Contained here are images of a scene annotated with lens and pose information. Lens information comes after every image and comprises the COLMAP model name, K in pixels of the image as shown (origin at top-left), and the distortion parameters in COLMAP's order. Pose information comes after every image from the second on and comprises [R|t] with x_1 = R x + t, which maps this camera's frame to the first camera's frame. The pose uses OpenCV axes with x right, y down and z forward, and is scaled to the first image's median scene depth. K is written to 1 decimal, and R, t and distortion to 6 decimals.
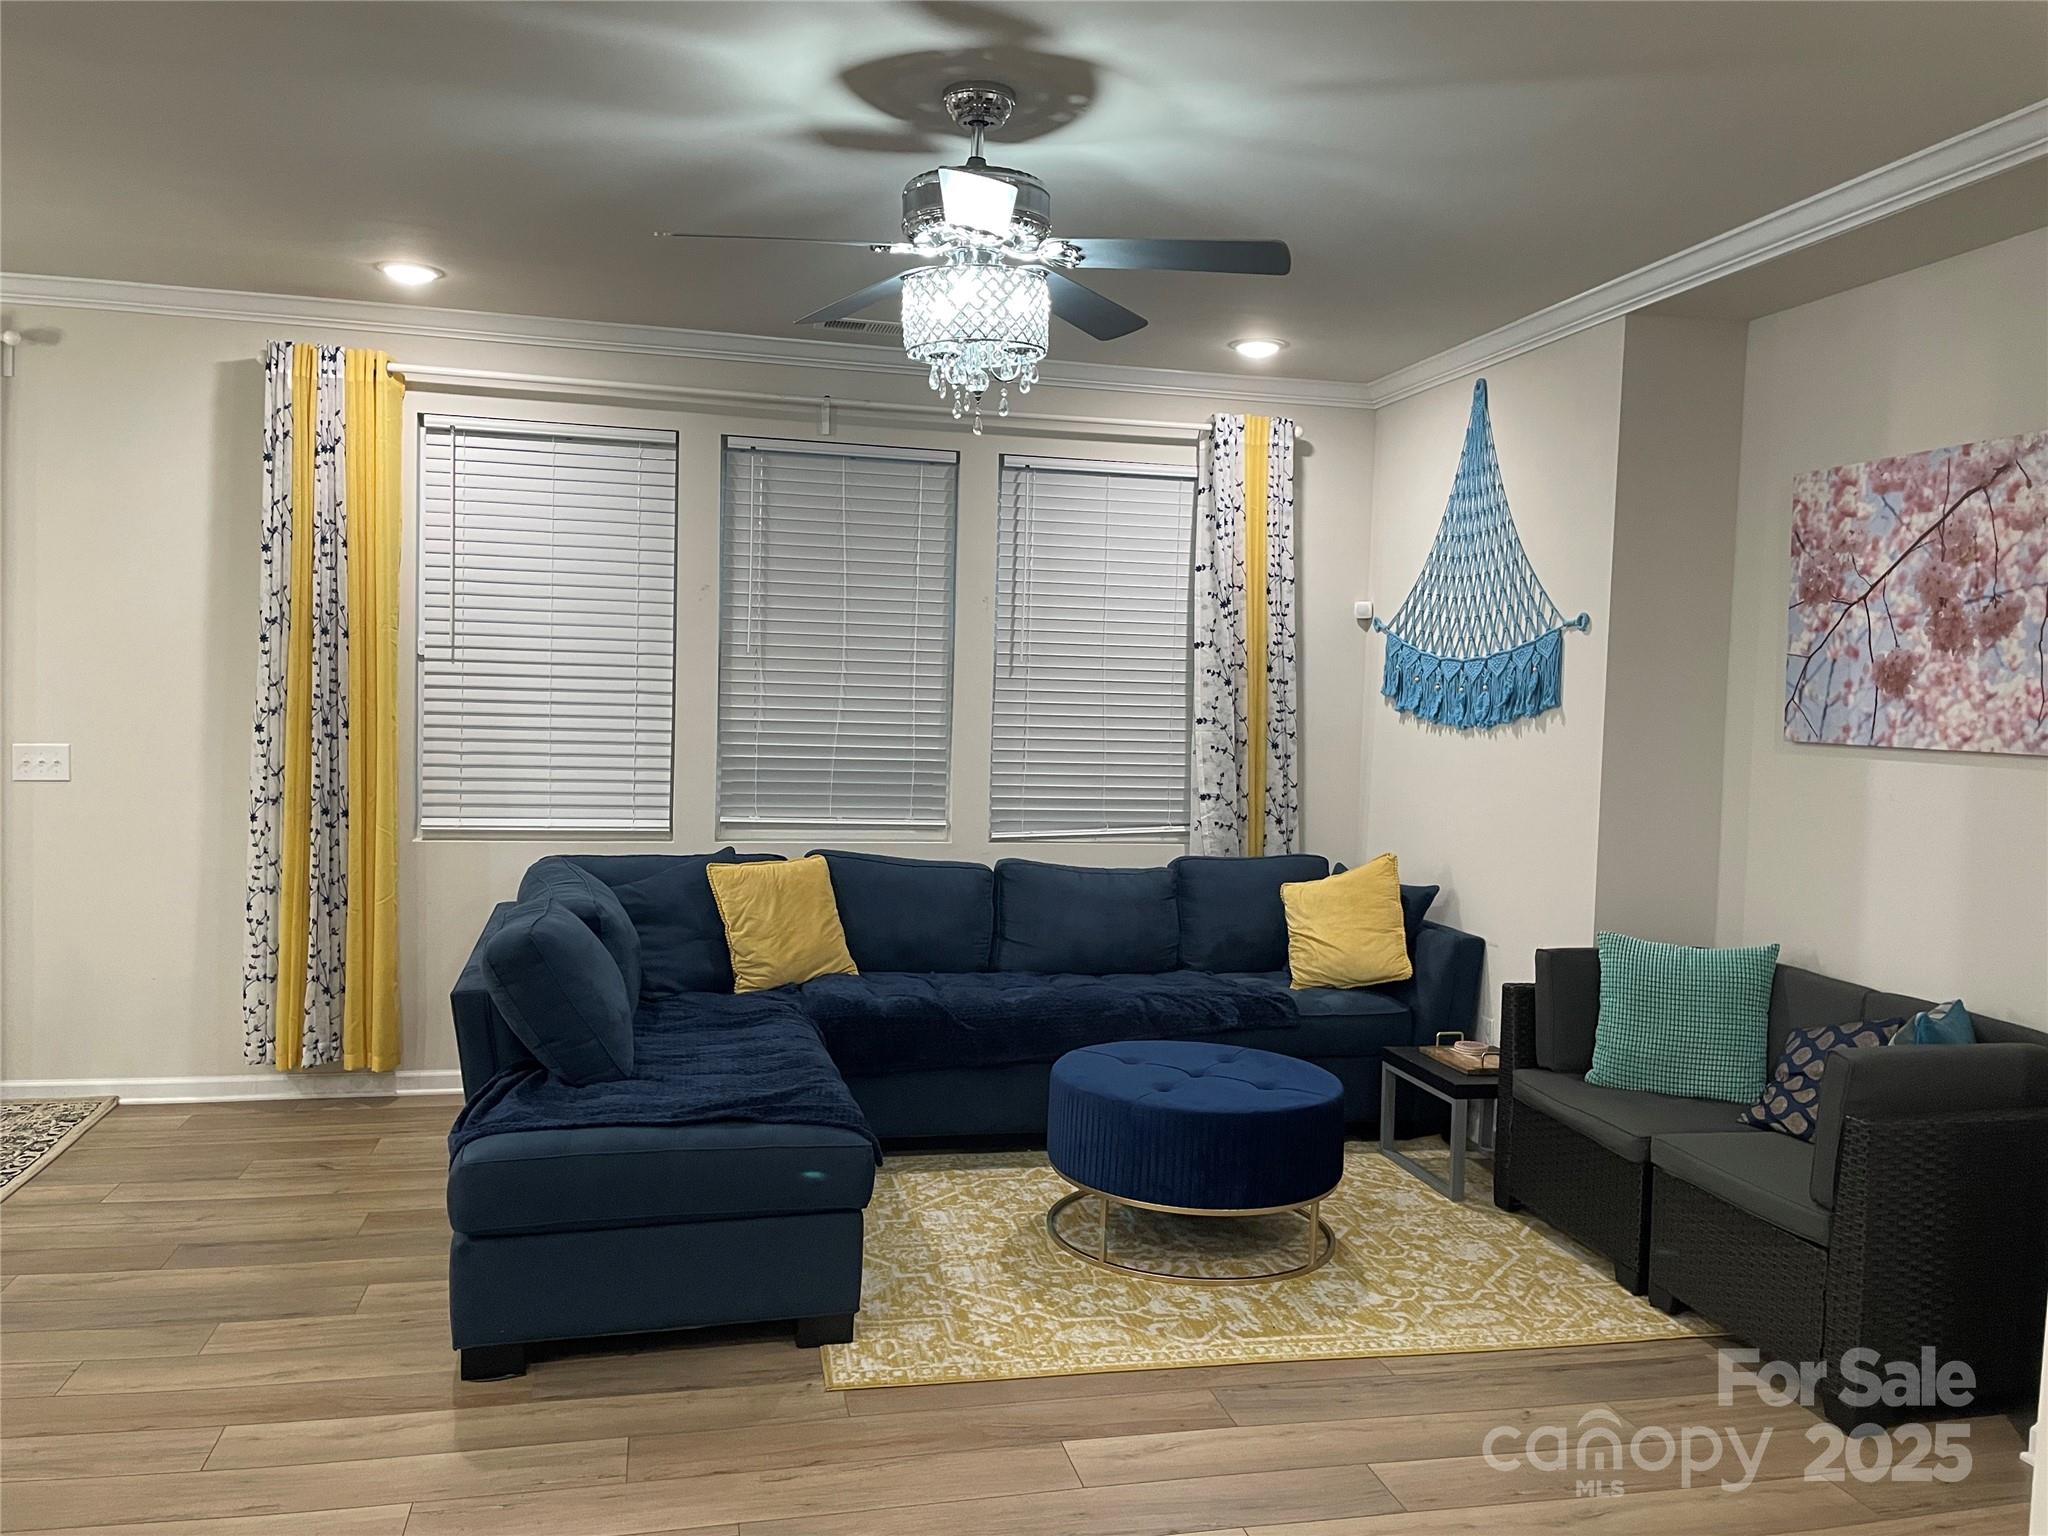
lens RADIAL K [[1554.6, 0, 1021.9], [0, 1554.6, 757.5], [0, 0, 1]] dist [0.092742, -0.119853]
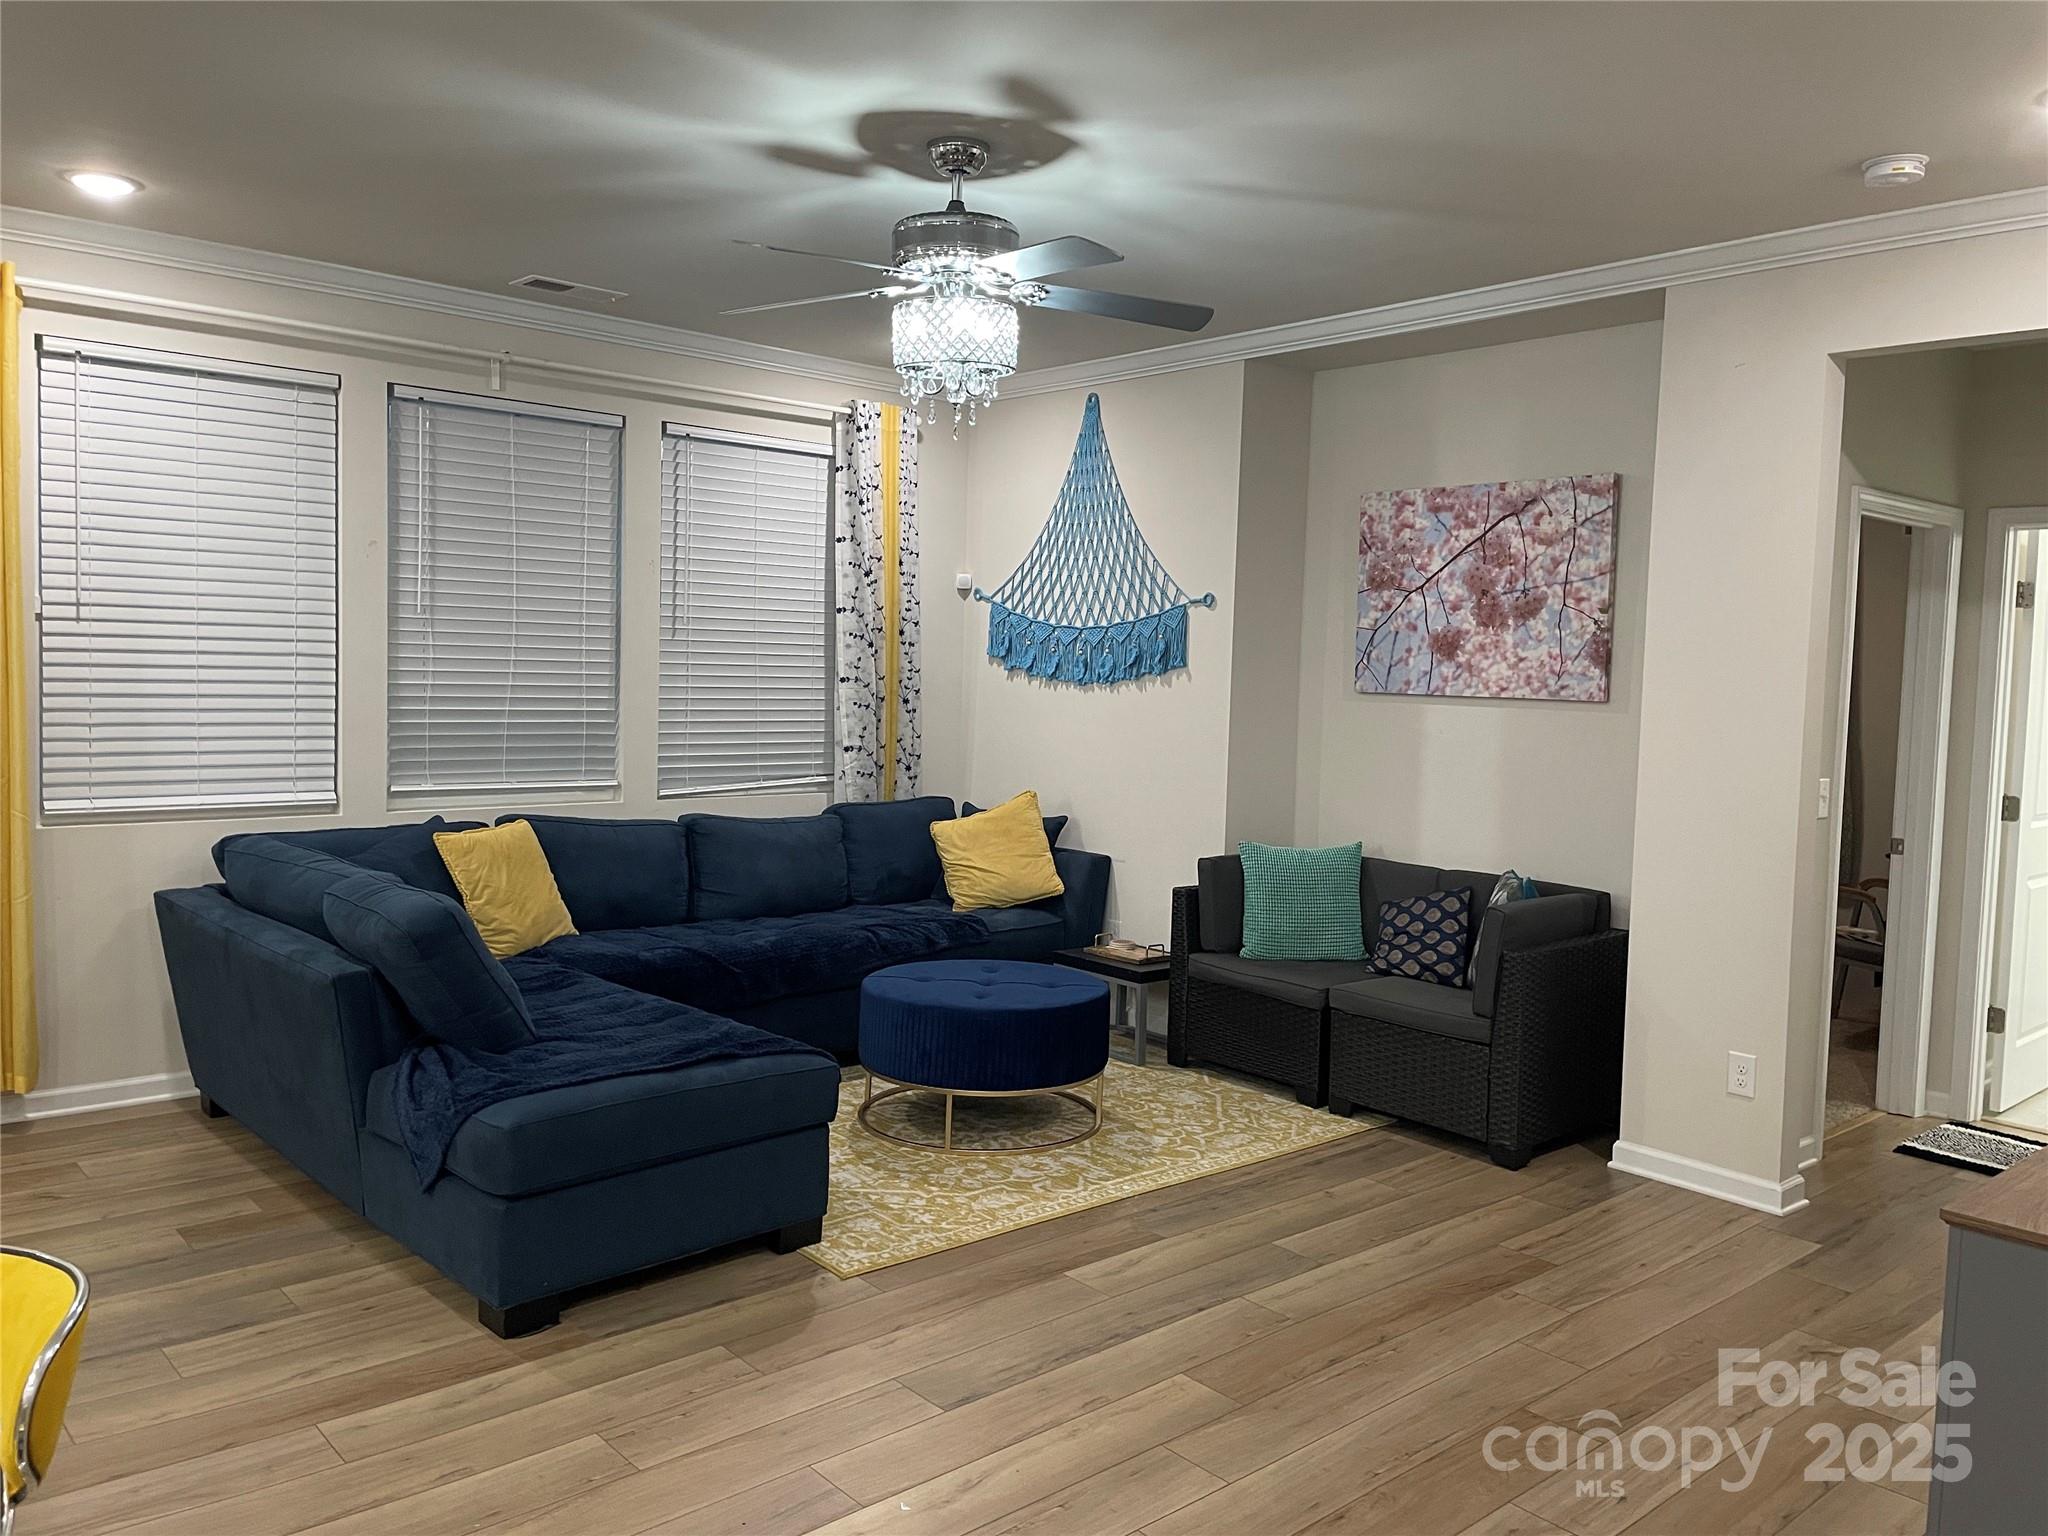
lens RADIAL K [[1554.6, 0, 1036.6], [0, 1554.6, 750.5], [0, 0, 1]] dist [0.092742, -0.119853]
pose [[0.876721, -0.032766, 0.479882, -0.370590], [0.019282, 0.999269, 0.033002, -0.008972], [-0.480612, -0.019681, 0.876712, -0.035675]]
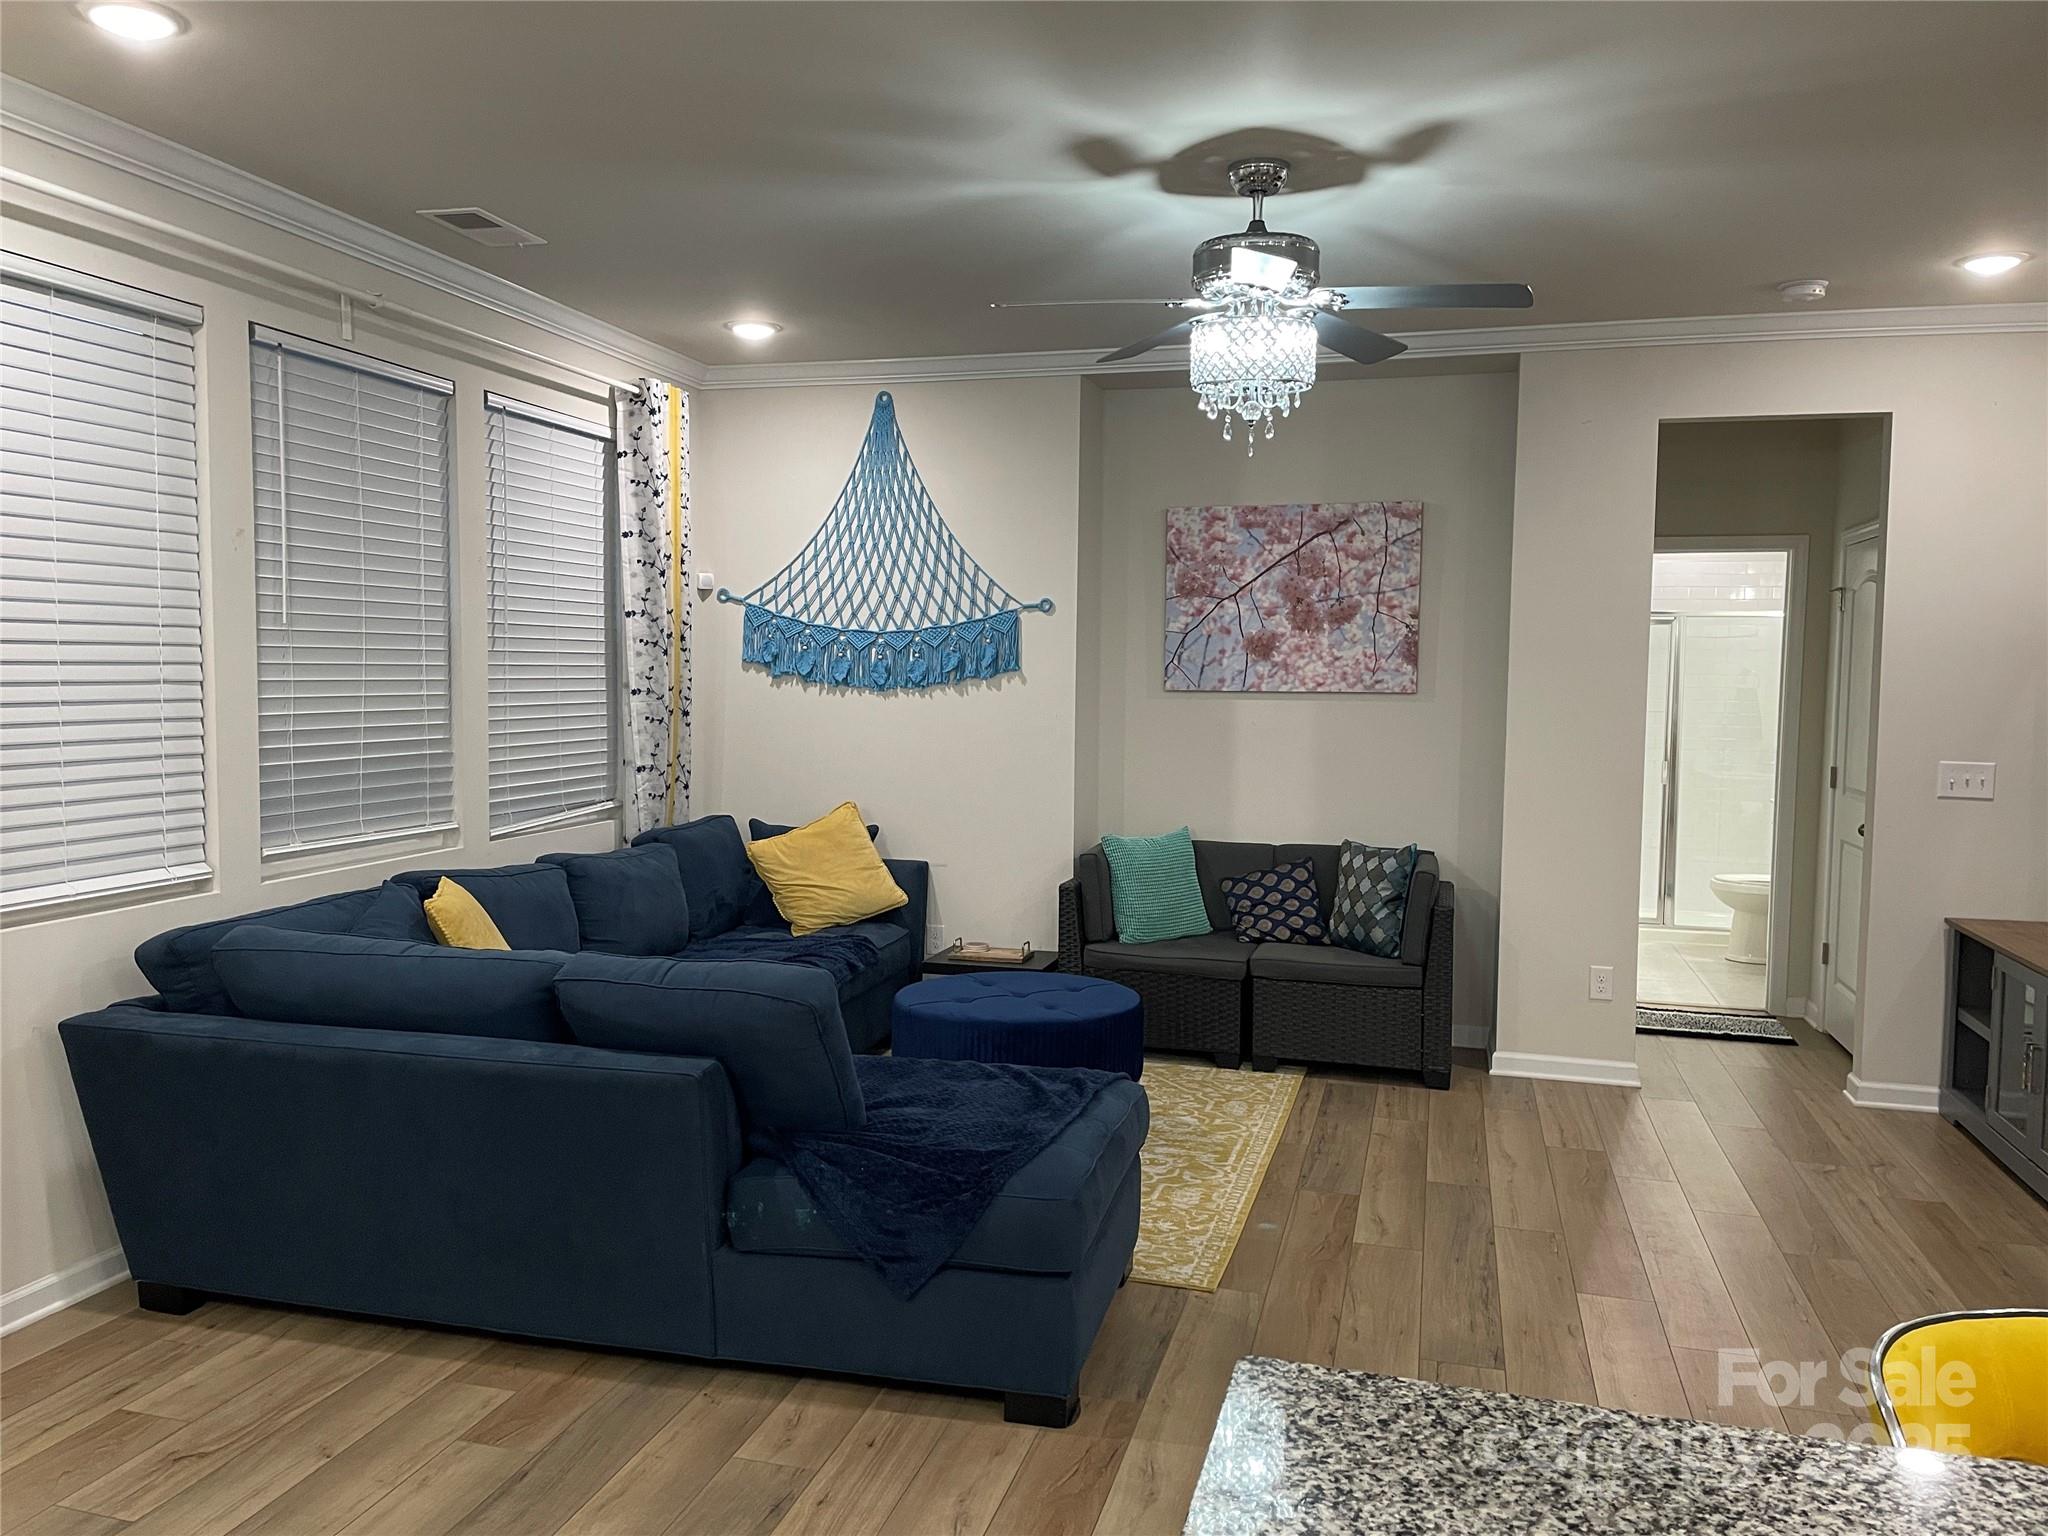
lens RADIAL K [[1554.6, 0, 1004.9], [0, 1554.6, 774.0], [0, 0, 1]] dist [0.092742, -0.119853]
pose [[0.477183, -0.085677, 0.874618, -0.805186], [0.044184, 0.996317, 0.073493, -0.042777], [-0.877693, 0.003574, 0.479210, 0.408987]]
